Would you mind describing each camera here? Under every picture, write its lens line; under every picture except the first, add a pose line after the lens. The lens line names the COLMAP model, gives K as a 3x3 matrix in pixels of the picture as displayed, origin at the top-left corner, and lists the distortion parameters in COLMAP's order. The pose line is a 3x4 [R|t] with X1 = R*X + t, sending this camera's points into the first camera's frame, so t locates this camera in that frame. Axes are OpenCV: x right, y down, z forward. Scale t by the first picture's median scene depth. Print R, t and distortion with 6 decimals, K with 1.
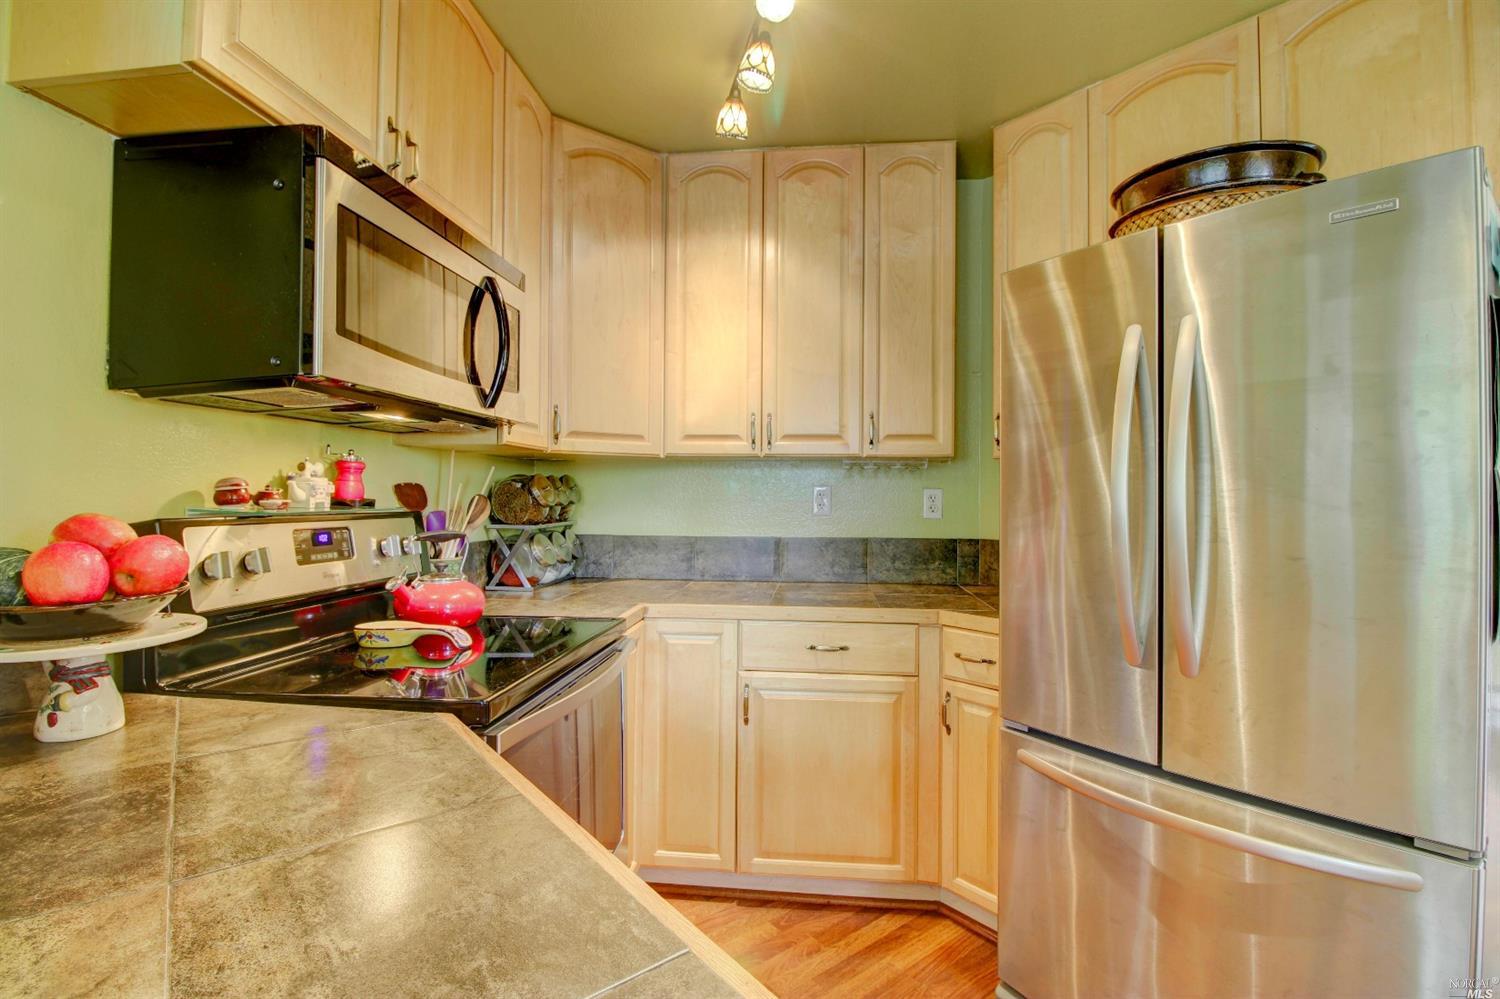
lens RADIAL K [[688.7, 0, 747.5], [0, 688.7, 490.0], [0, 0, 1]] dist [-0.002276, -0.011170]
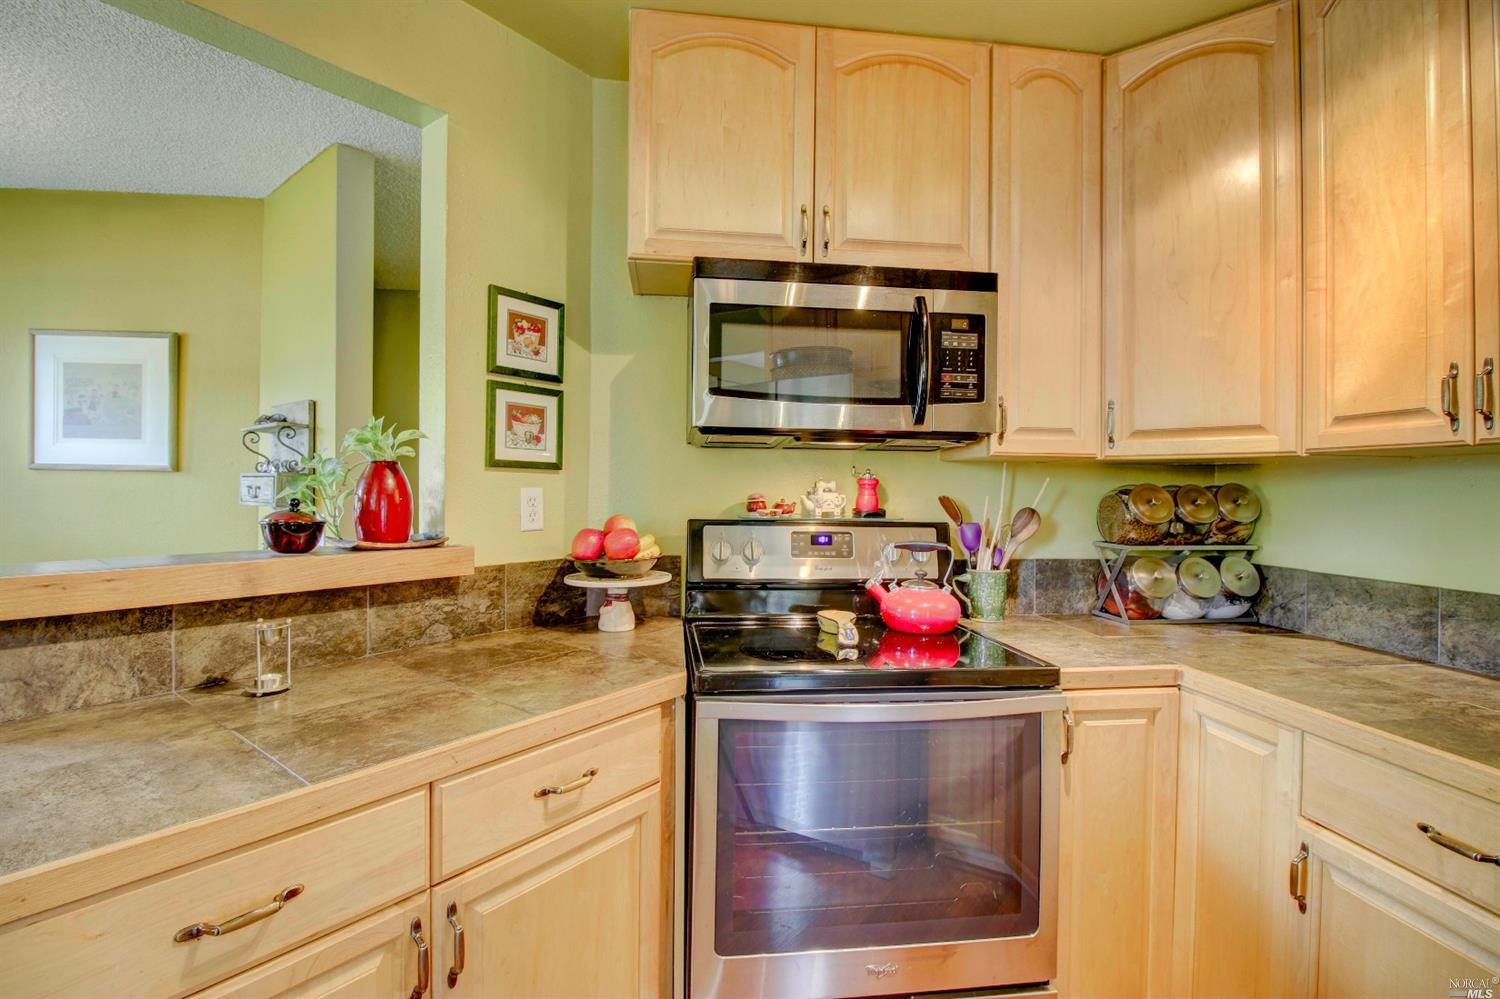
lens RADIAL K [[688.7, 0, 755.6], [0, 688.7, 492.2], [0, 0, 1]] dist [-0.002276, -0.011170]
pose [[0.232921, -0.002784, -0.972492, 0.412002], [-0.003860, 0.999985, -0.003787, -0.009248], [0.972488, 0.004636, 0.232907, 0.381637]]
